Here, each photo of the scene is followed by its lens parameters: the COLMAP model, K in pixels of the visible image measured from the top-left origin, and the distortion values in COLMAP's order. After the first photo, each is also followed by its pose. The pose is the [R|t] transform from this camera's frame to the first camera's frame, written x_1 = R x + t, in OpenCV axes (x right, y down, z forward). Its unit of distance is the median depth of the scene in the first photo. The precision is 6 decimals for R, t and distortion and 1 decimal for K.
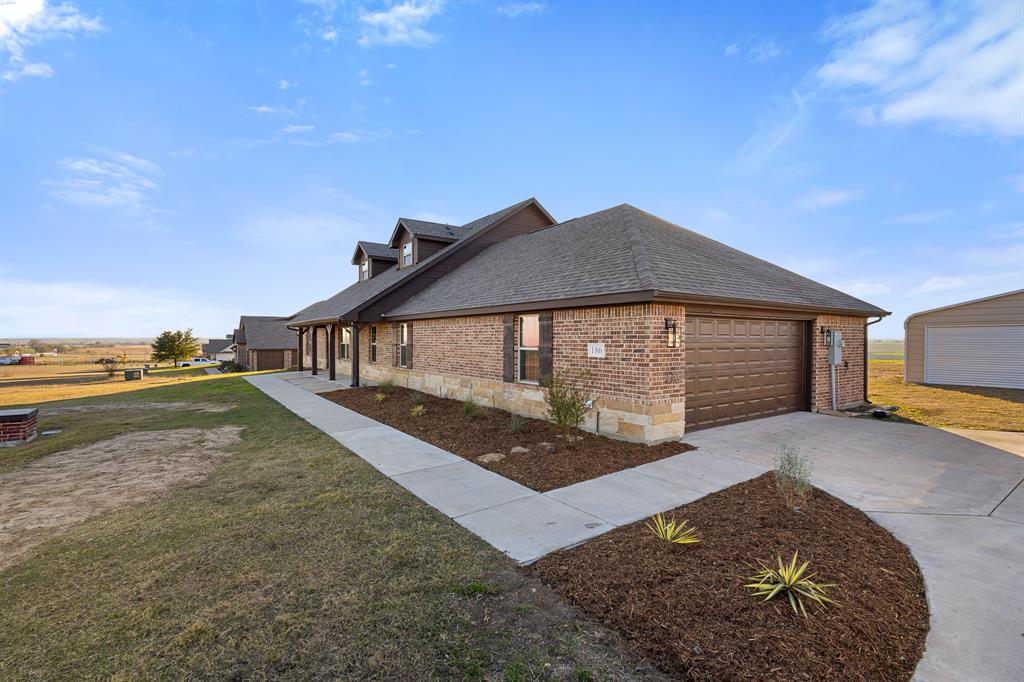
lens RADIAL K [[464.7, 0, 509.0], [0, 464.7, 341.2], [0, 0, 1]] dist [0.003246, 0.000363]
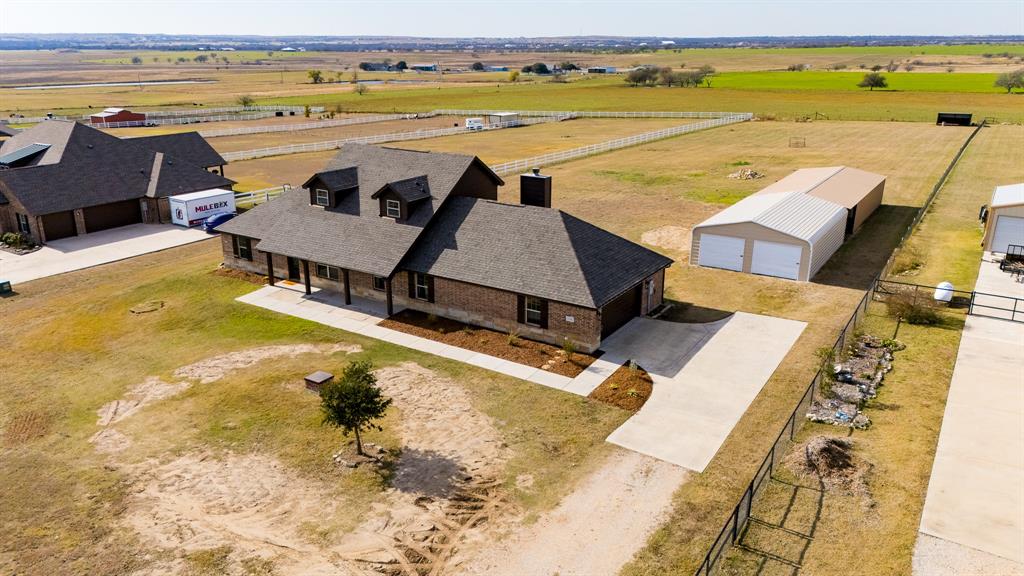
lens RADIAL K [[703.8, 0, 512.0], [0, 703.8, 287.8], [0, 0, 1]] dist [0.004348, 0.000701]
pose [[0.927518, -0.124237, 0.352528, -1.173428], [0.010215, 0.951219, 0.308349, -1.080307], [-0.373640, -0.282397, 0.883541, -1.840411]]
